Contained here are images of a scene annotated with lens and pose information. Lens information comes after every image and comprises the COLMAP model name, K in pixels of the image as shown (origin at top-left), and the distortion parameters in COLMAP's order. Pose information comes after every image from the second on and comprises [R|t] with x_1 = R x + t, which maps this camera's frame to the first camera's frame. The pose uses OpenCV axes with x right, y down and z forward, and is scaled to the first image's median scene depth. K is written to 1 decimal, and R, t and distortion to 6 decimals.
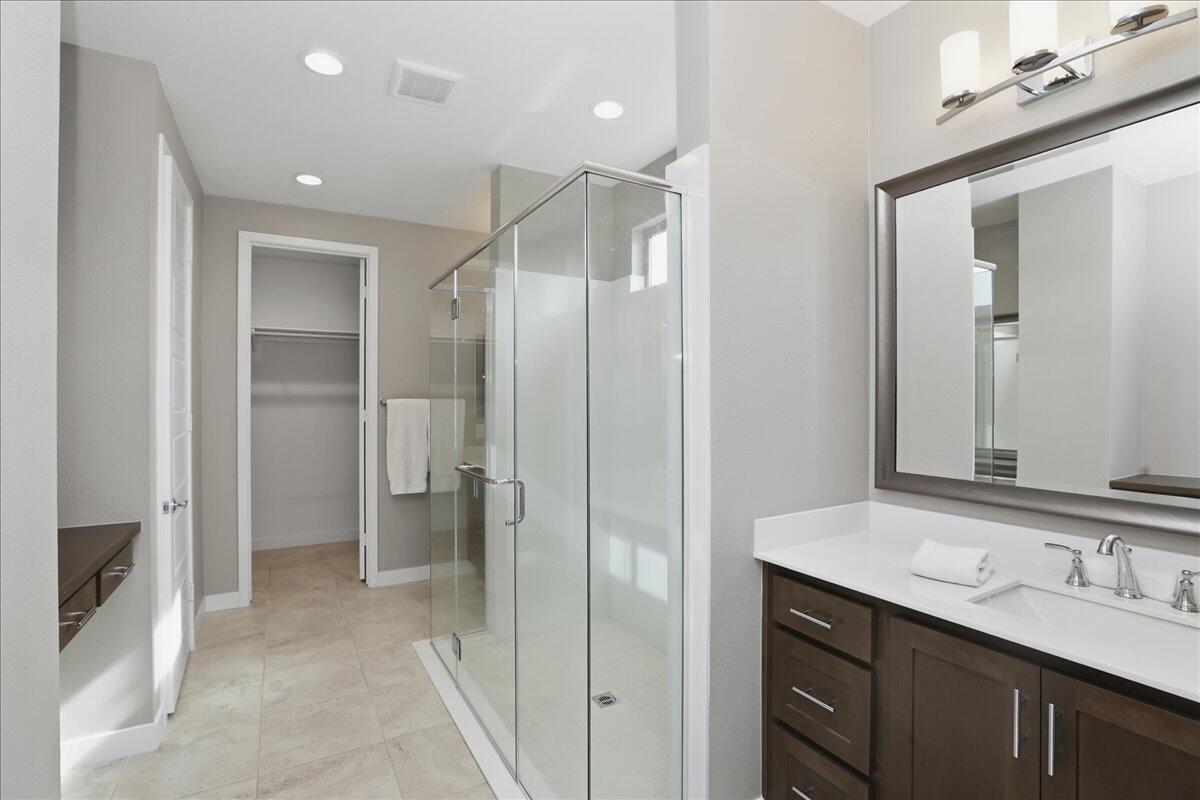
lens RADIAL K [[589.0, 0, 602.2], [0, 589.0, 400.8], [0, 0, 1]] dist [-0.041896, 0.013600]
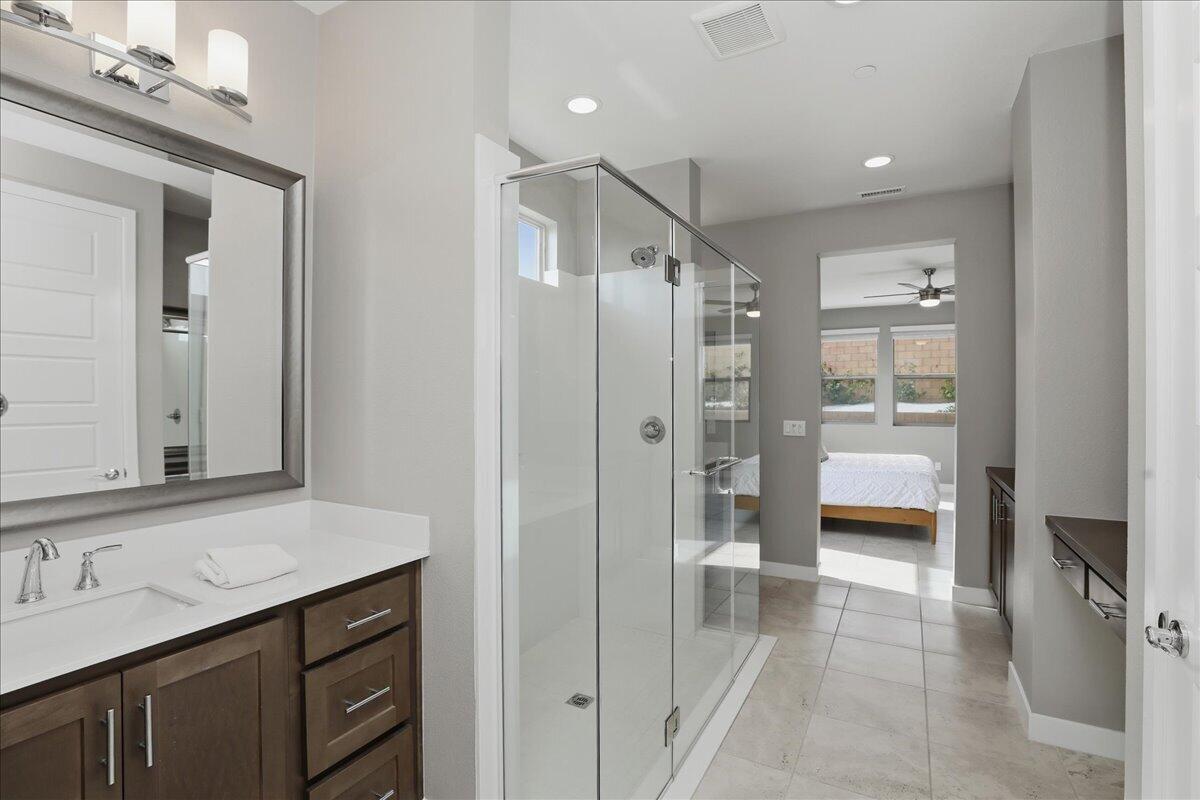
lens RADIAL K [[544.6, 0, 601.4], [0, 544.6, 399.7], [0, 0, 1]] dist [-0.025750, 0.001252]
pose [[-0.528367, -0.002885, 0.849011, -0.482499], [-0.007353, 0.999972, -0.001179, -0.001172], [-0.848984, -0.006865, -0.528373, 0.882436]]
